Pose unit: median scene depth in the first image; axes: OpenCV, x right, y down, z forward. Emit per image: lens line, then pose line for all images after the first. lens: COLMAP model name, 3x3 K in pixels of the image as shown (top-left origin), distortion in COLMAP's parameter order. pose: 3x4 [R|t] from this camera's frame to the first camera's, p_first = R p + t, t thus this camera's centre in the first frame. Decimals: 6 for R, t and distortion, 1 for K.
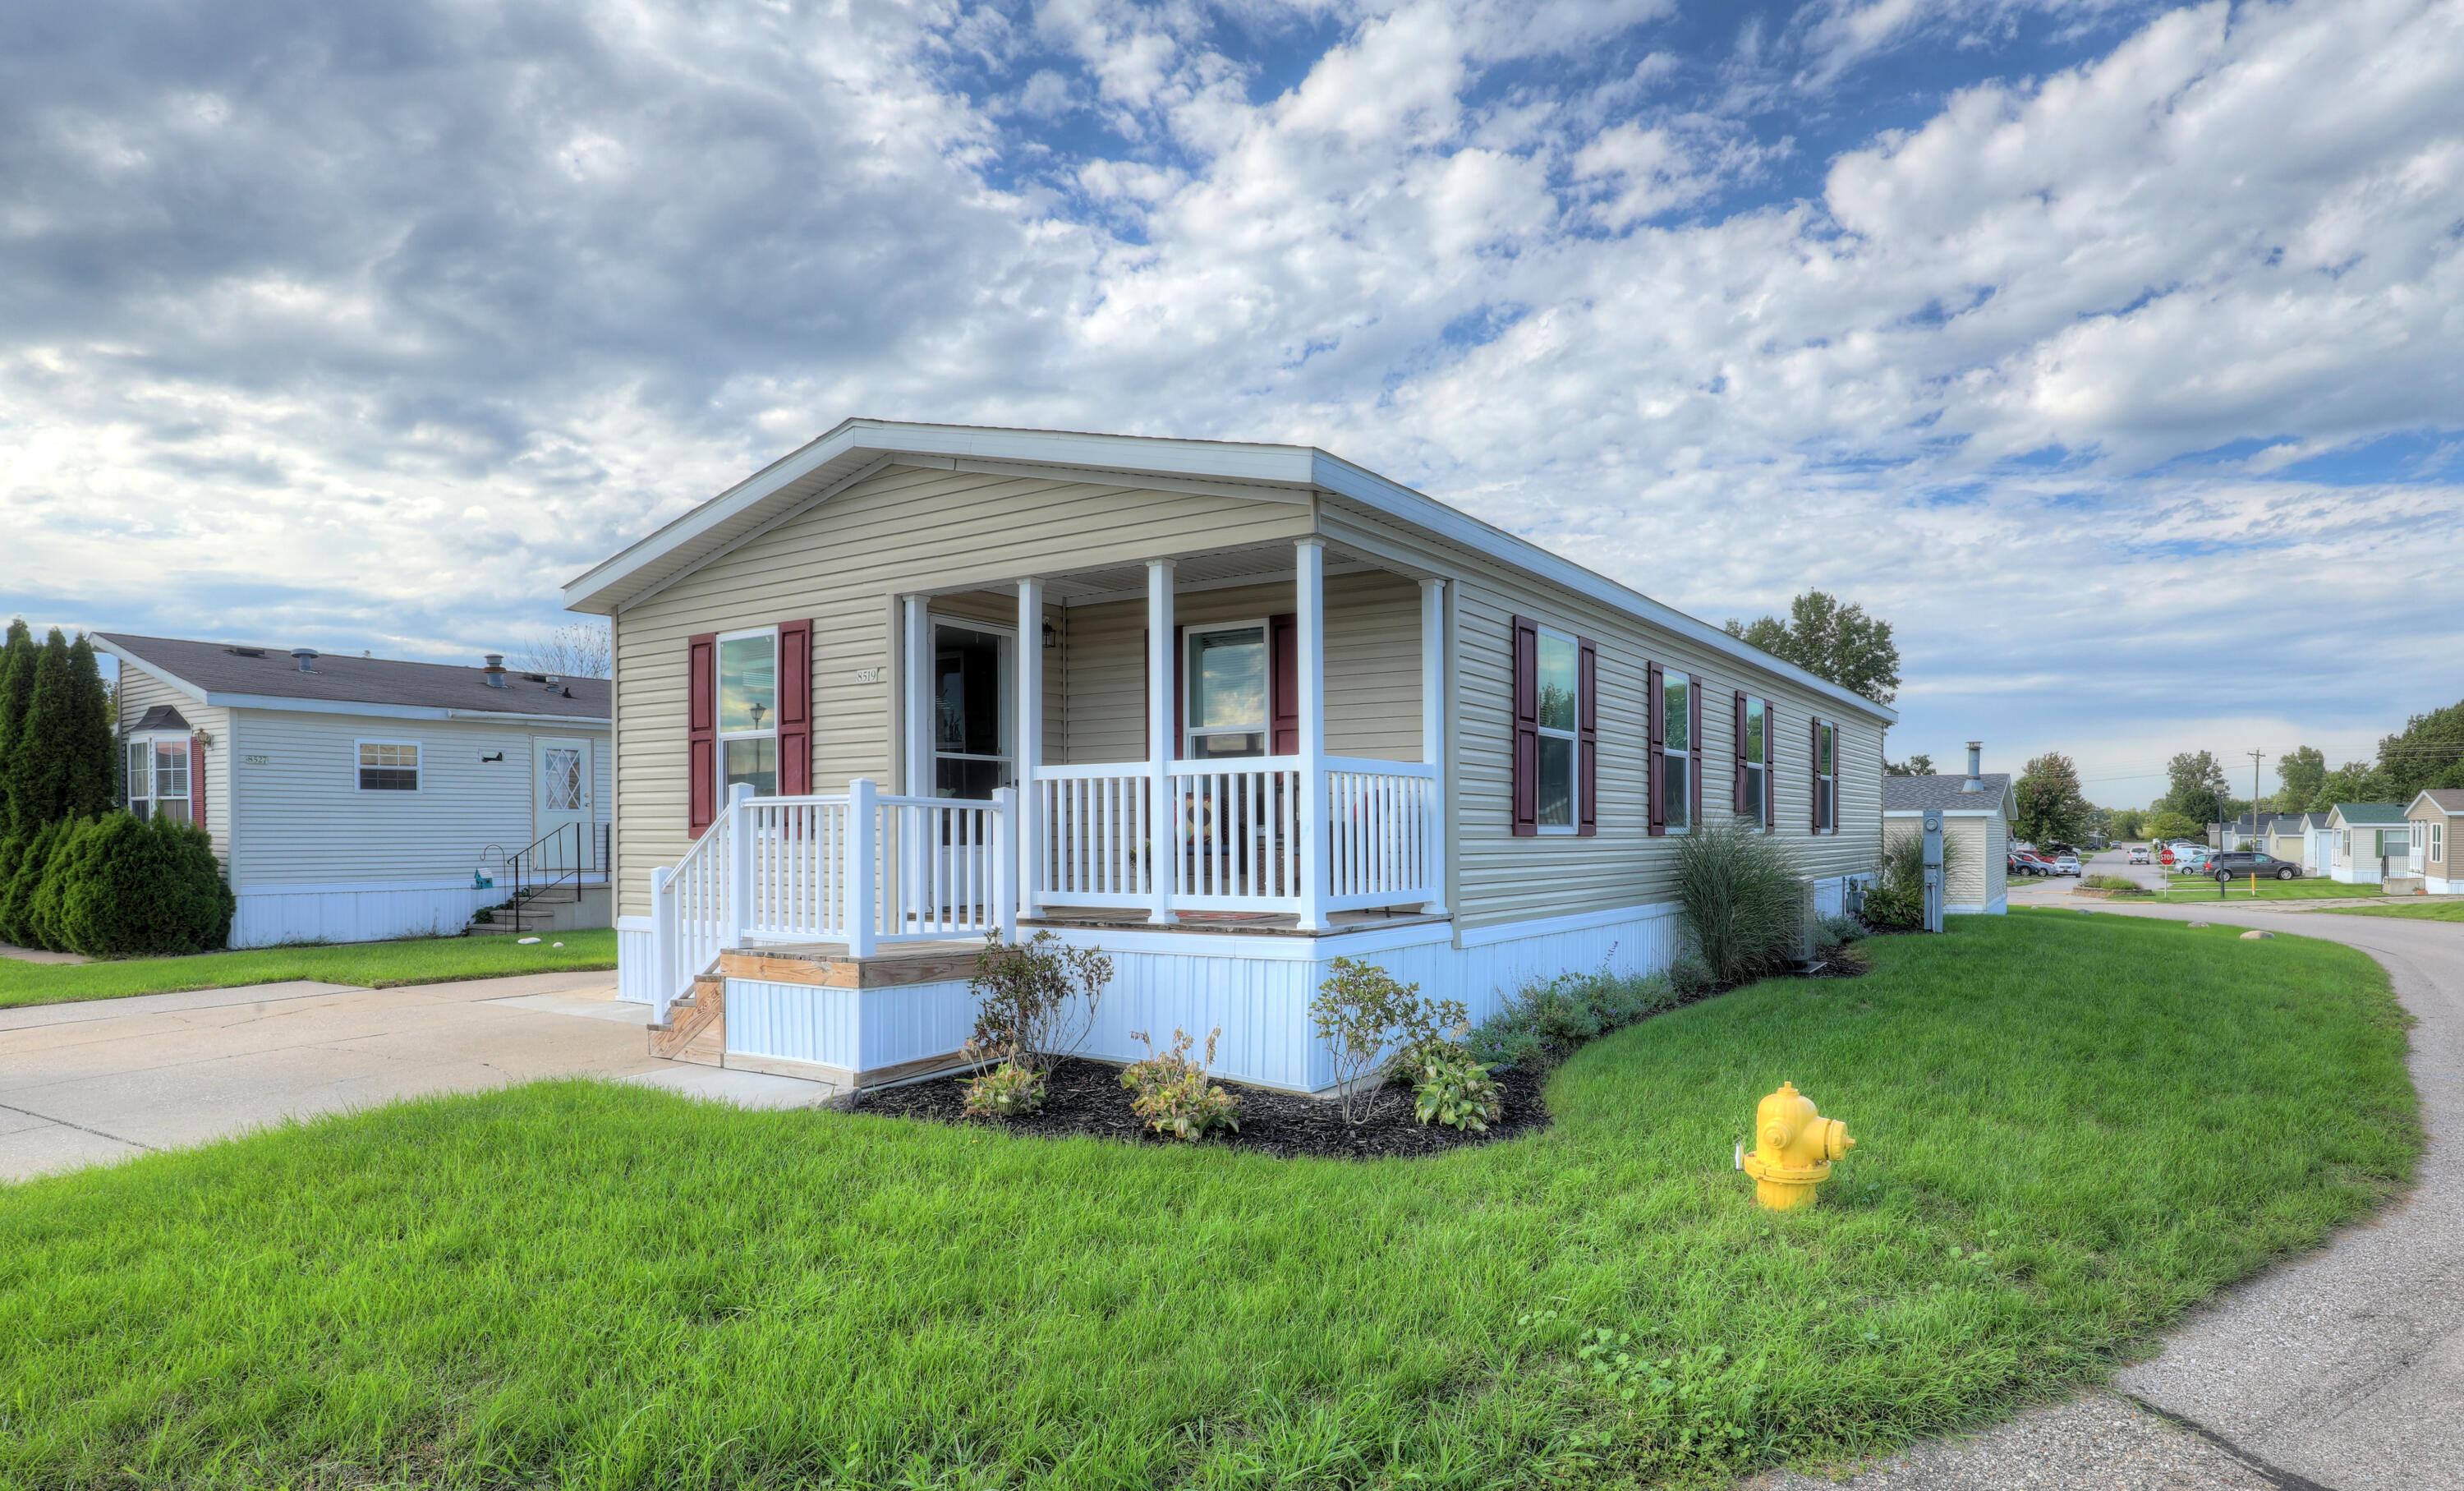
lens RADIAL K [[1411.8, 0, 1233.9], [0, 1411.8, 887.9], [0, 0, 1]] dist [-0.035887, 0.005489]
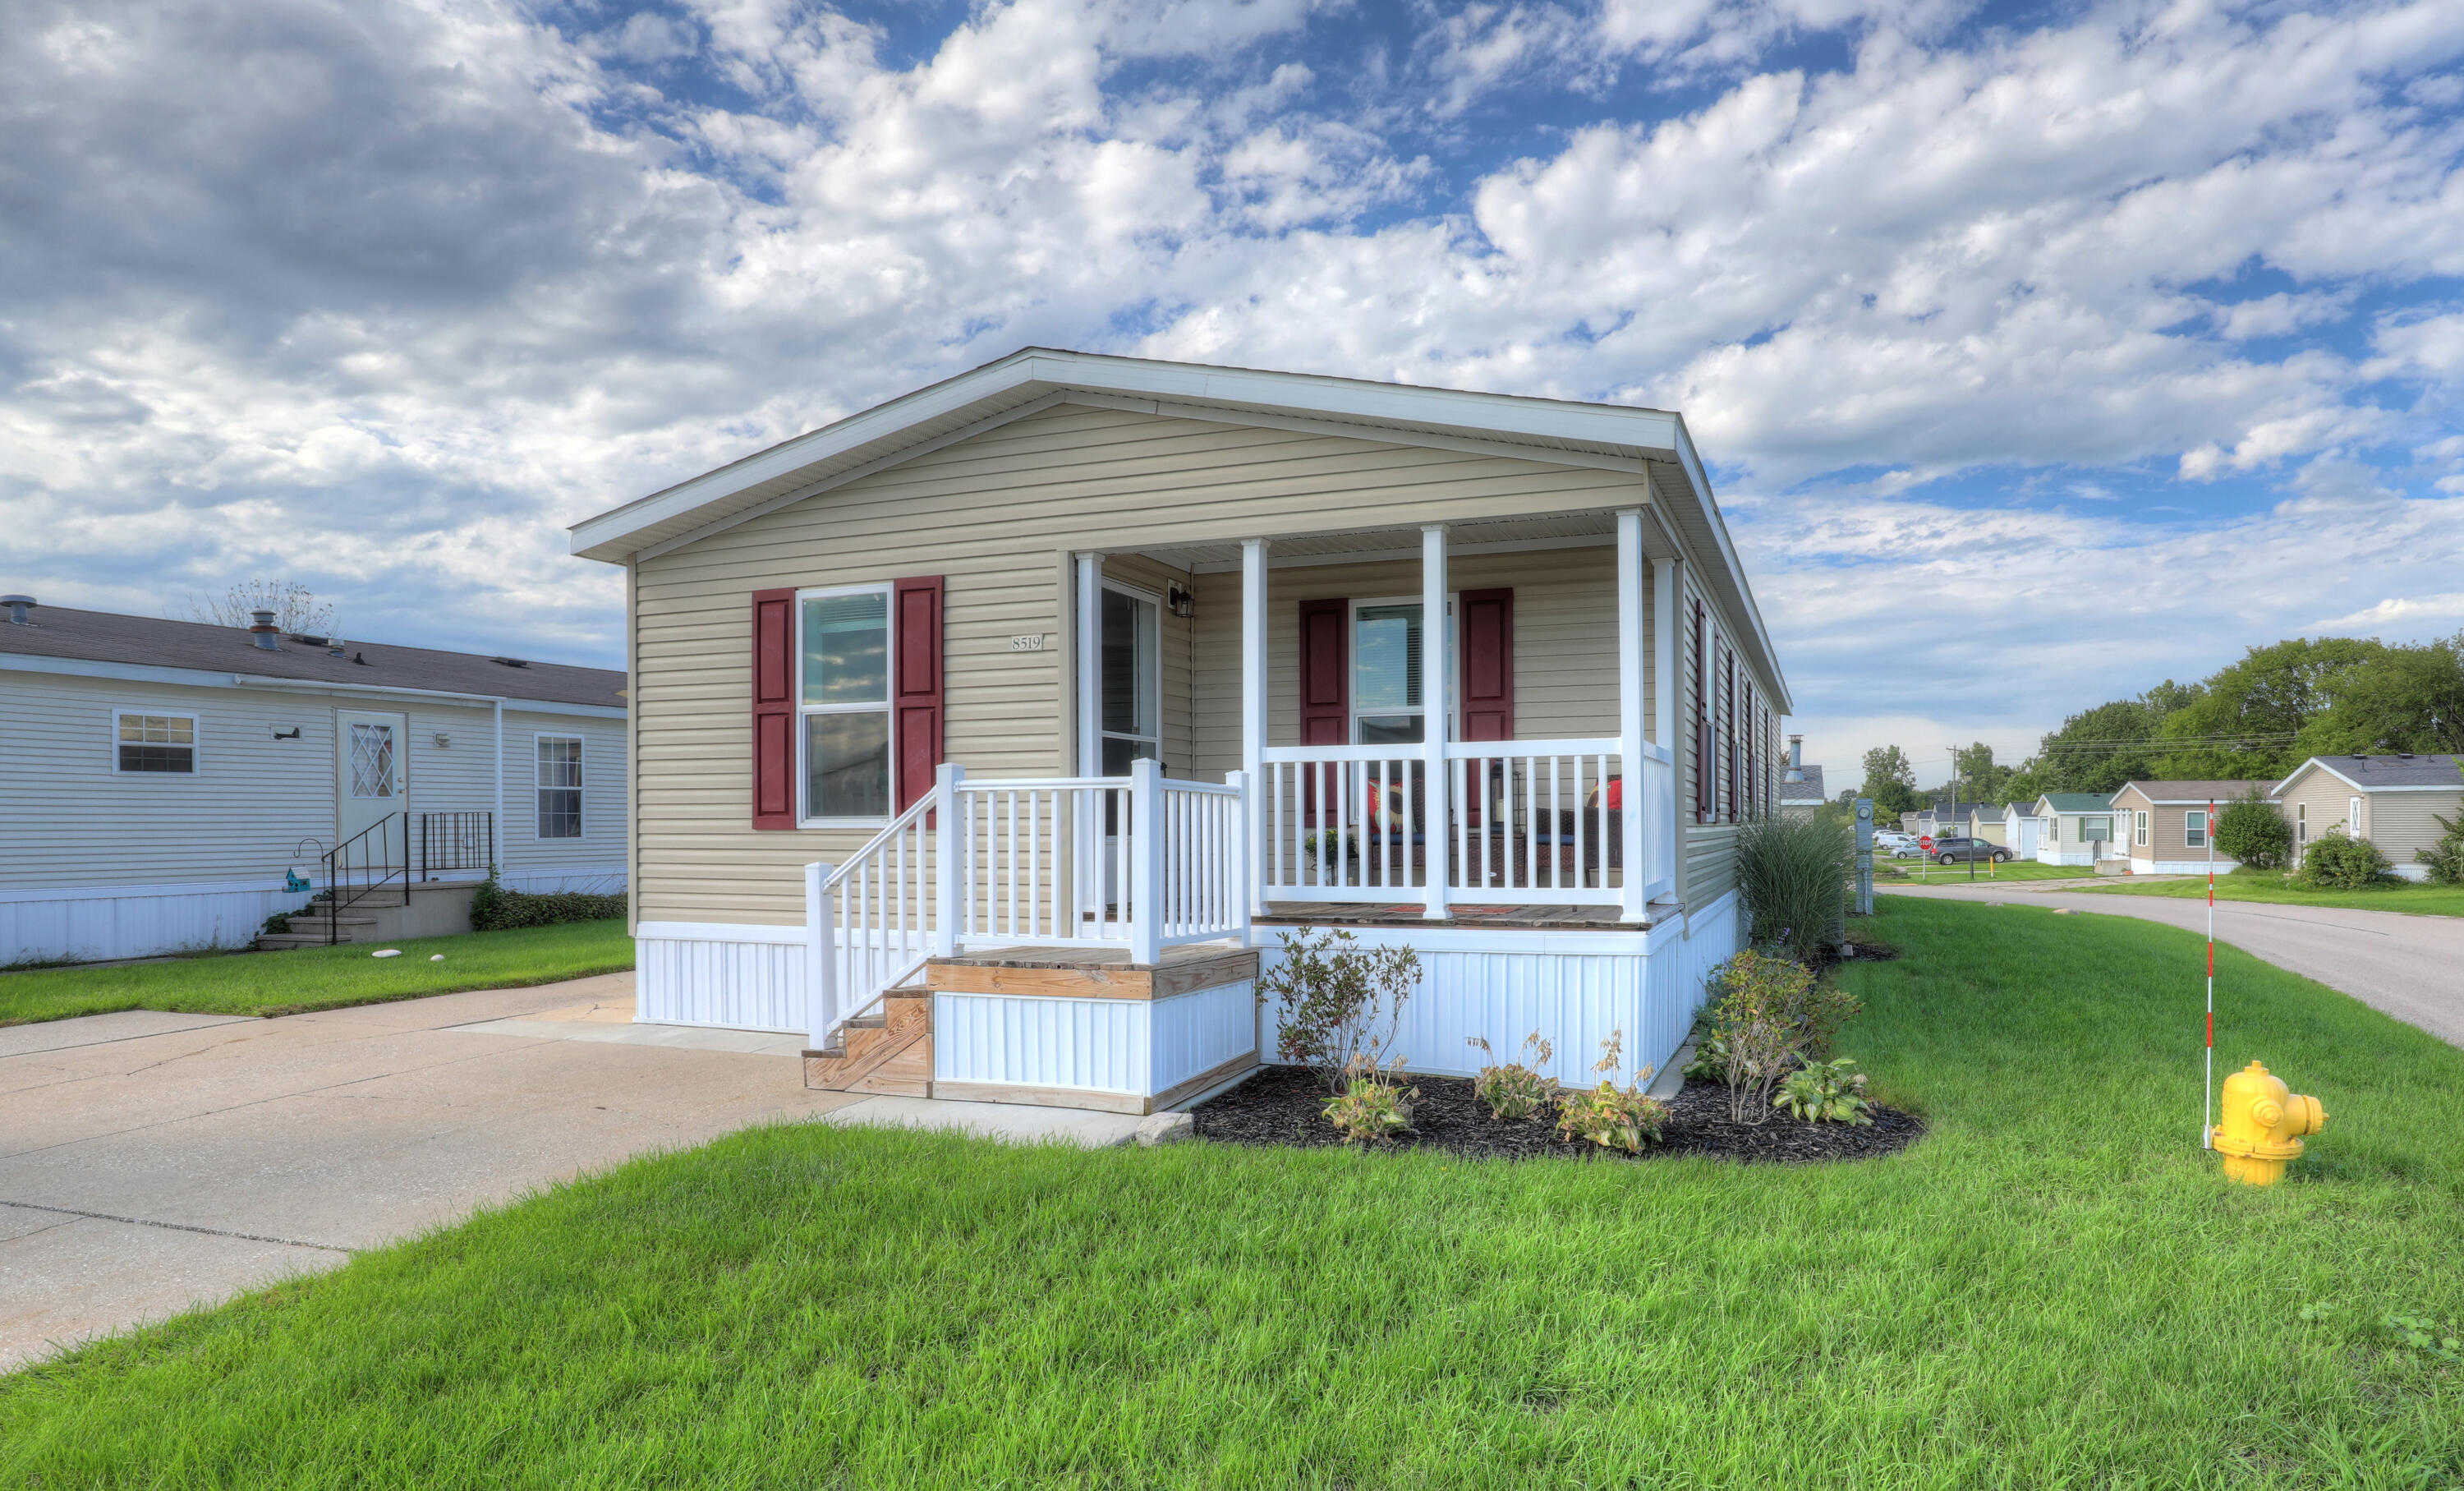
lens RADIAL K [[1444.2, 0, 1234.5], [0, 1444.2, 846.9], [0, 0, 1]] dist [-0.033659, 0.002074]
pose [[0.973923, -0.006271, 0.226790, -0.180786], [0.011468, 0.999701, -0.021606, -0.001264], [-0.226587, 0.023643, 0.973704, 0.052459]]
